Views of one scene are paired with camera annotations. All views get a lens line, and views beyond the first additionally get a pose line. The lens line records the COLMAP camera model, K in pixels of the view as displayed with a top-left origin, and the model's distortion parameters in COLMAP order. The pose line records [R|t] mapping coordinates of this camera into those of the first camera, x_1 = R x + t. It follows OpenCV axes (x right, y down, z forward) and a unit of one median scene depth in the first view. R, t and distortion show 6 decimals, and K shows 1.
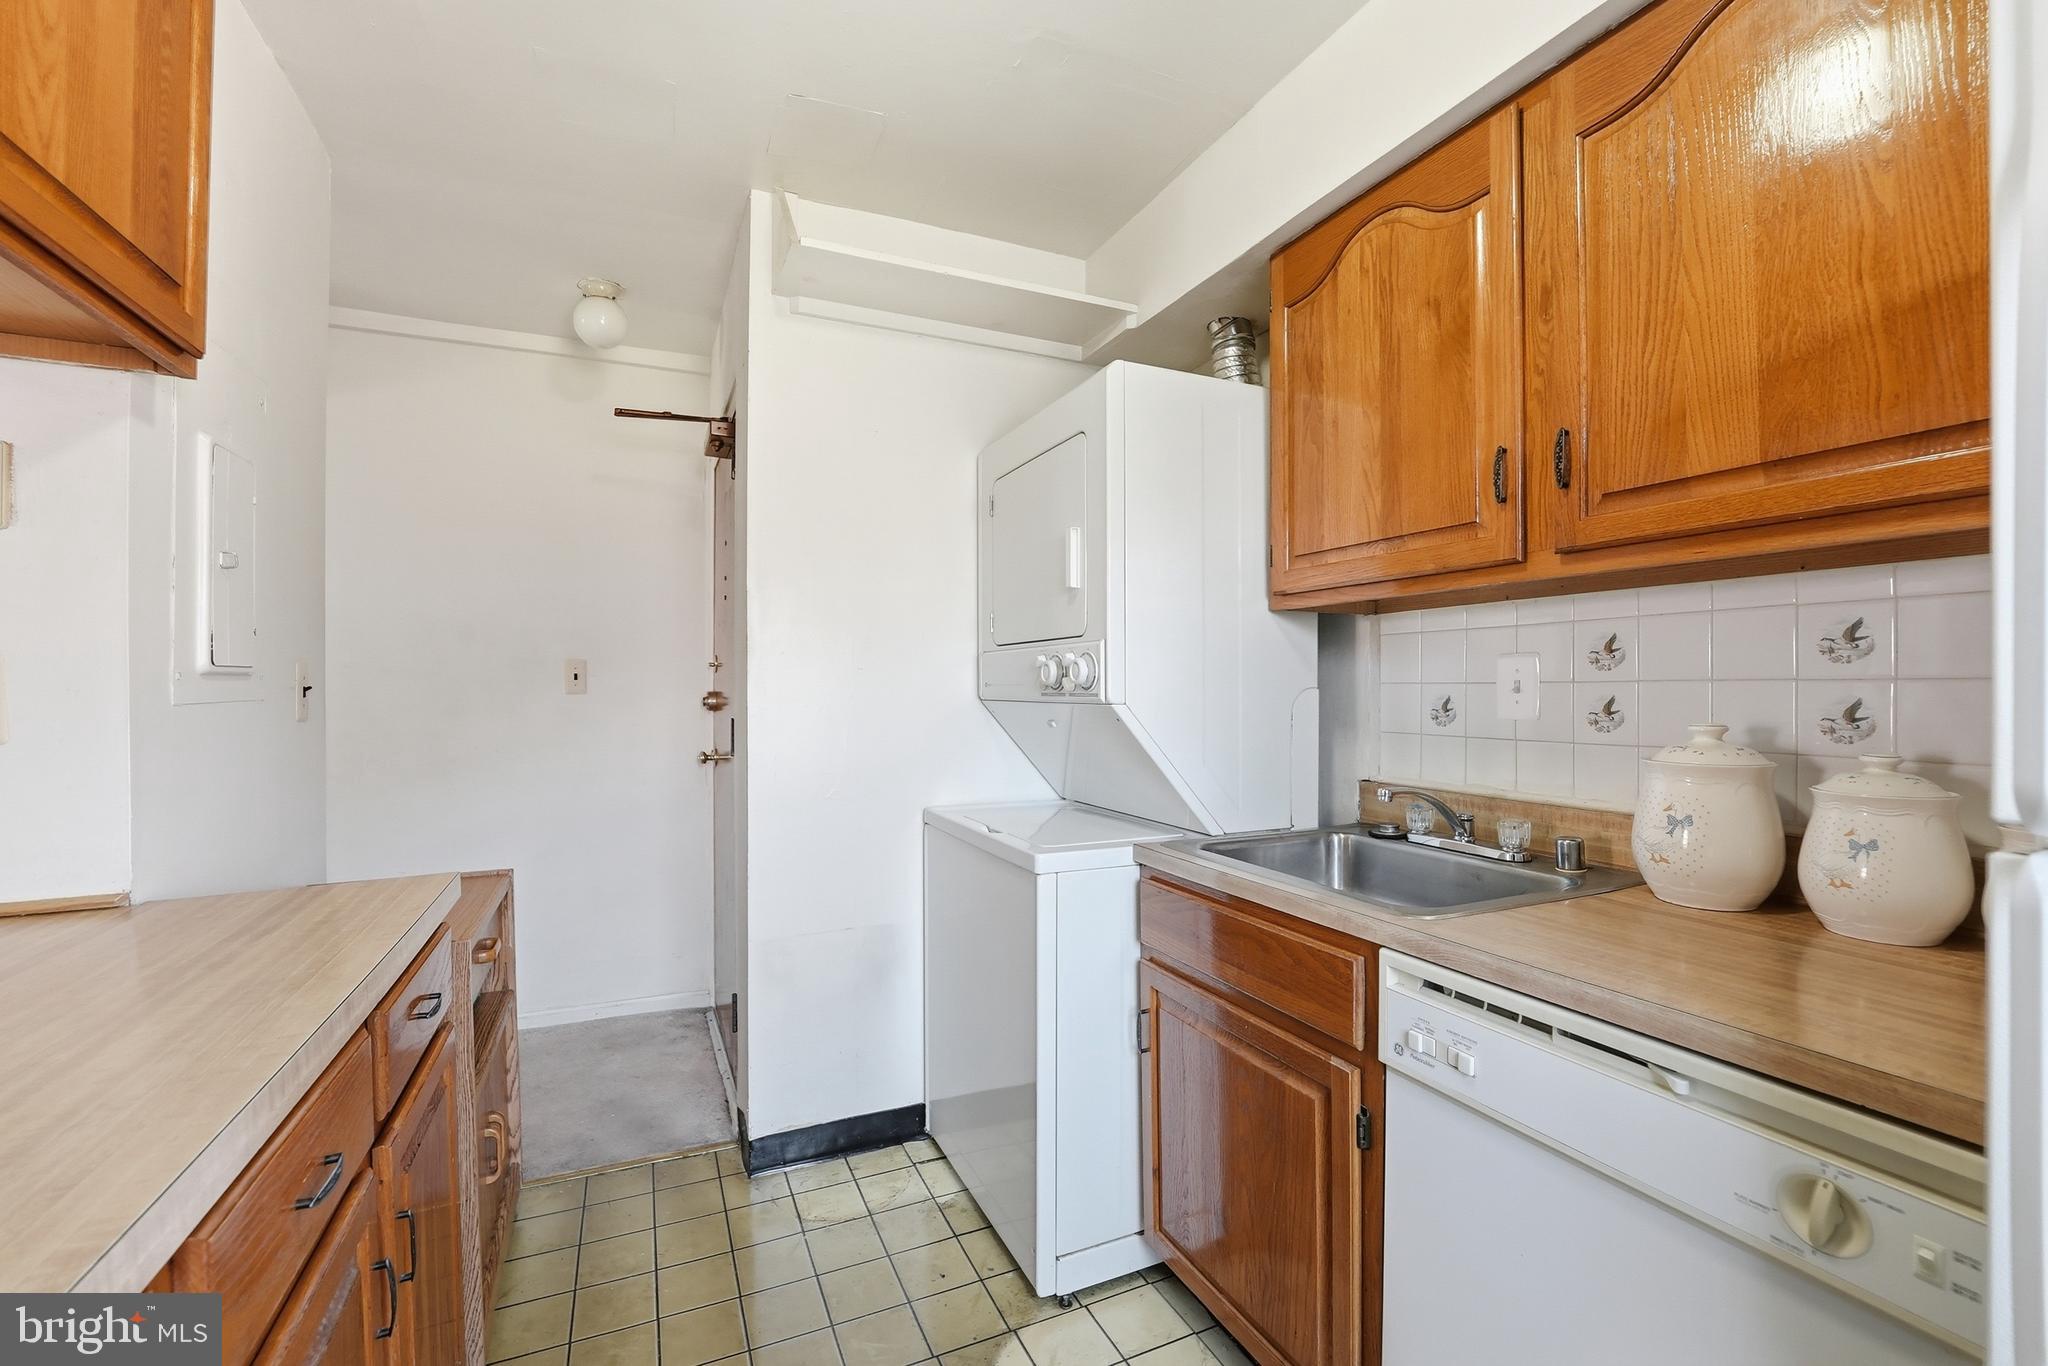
lens RADIAL K [[854.1, 0, 1025.2], [0, 854.1, 684.2], [0, 0, 1]] dist [-0.024004, 0.002852]
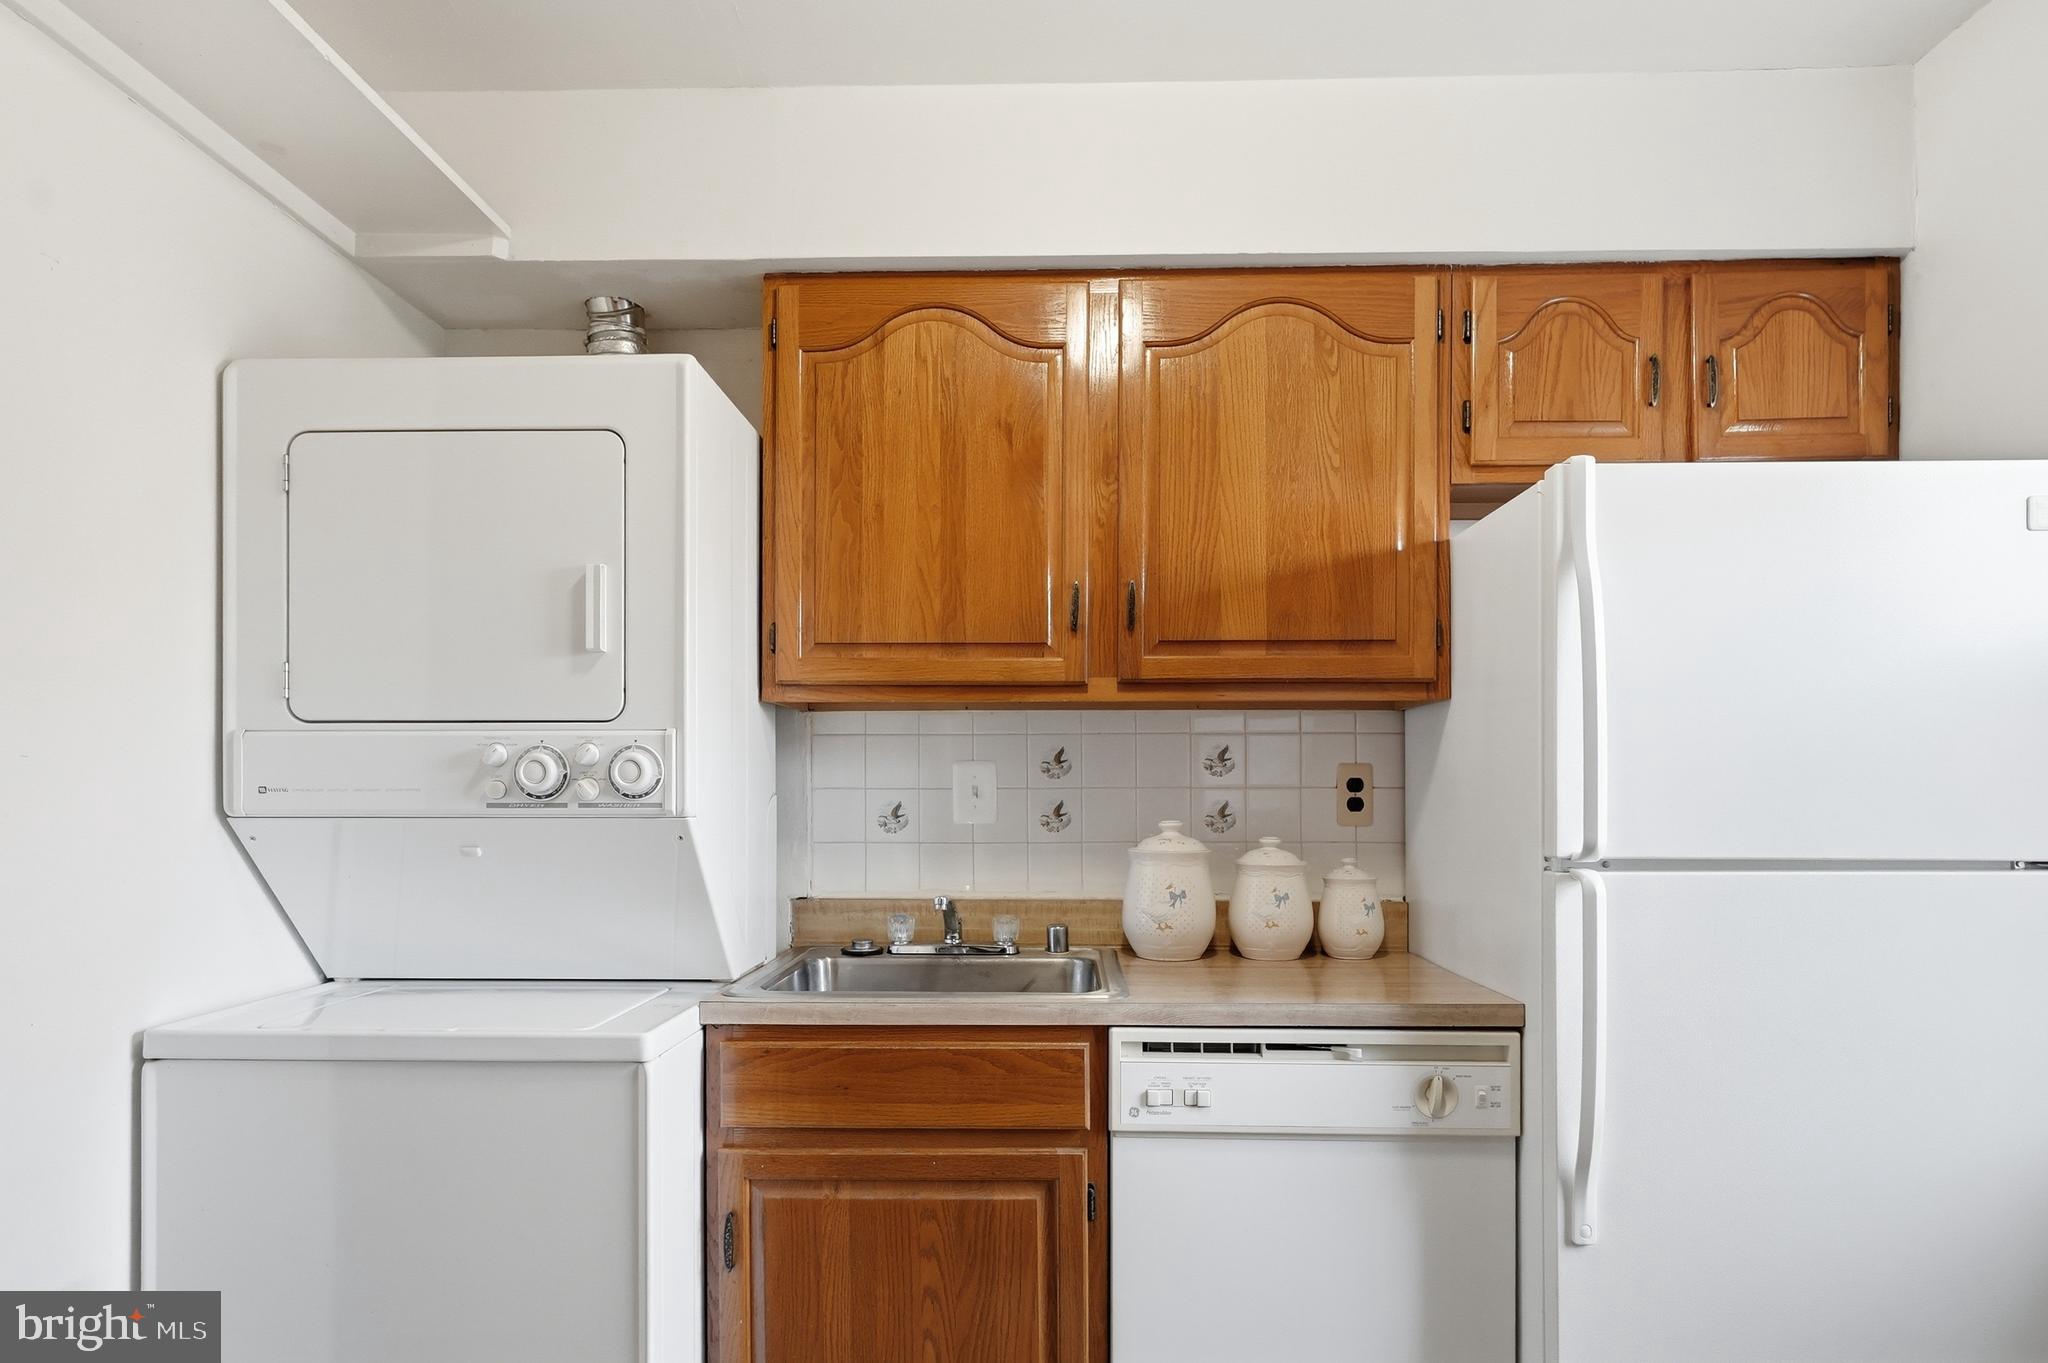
lens RADIAL K [[1191.0, 0, 1026.7], [0, 1191.0, 780.7], [0, 0, 1]] dist [0.011008, -0.004686]
pose [[0.443980, 0.006011, 0.896017, -0.757491], [-0.004359, 0.999980, -0.004548, -0.005562], [-0.896026, -0.001887, 0.443997, 0.295688]]
